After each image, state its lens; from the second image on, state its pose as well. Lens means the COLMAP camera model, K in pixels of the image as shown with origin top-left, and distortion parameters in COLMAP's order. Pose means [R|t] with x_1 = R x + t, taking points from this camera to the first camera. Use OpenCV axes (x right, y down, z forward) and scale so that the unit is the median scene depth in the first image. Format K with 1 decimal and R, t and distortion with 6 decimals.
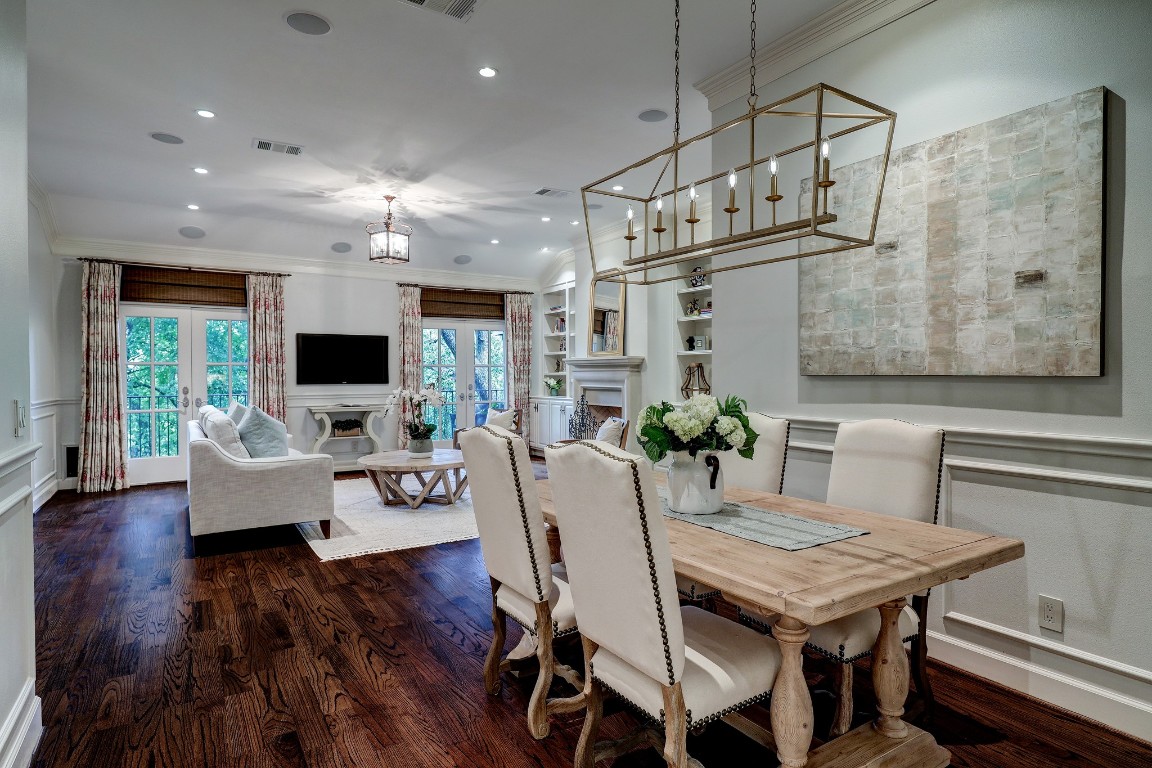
lens RADIAL K [[626.7, 0, 582.4], [0, 626.7, 384.4], [0, 0, 1]] dist [0.000056, 0.004887]
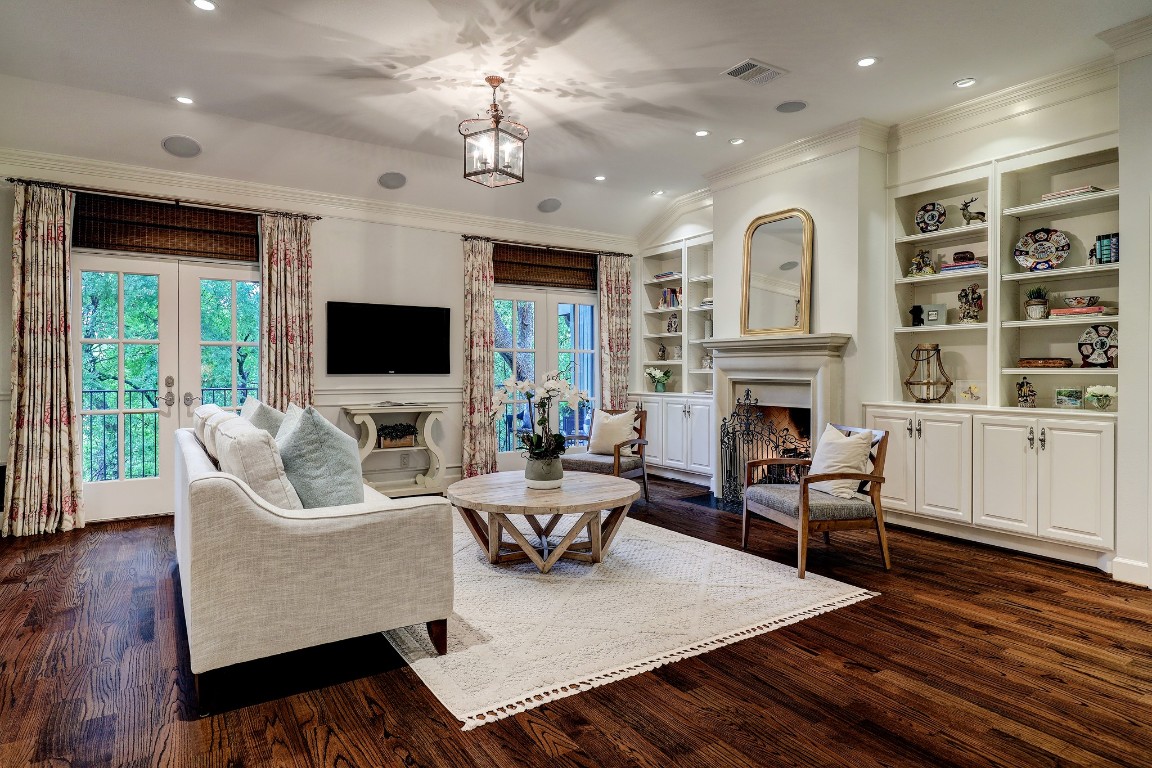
lens RADIAL K [[645.6, 0, 579.7], [0, 645.6, 378.2], [0, 0, 1]] dist [0.000464, 0.002793]
pose [[0.999918, 0.004244, 0.012110, -0.236608], [-0.004194, 0.999983, -0.004153, 0.008618], [-0.012127, 0.004102, 0.999918, 0.353747]]
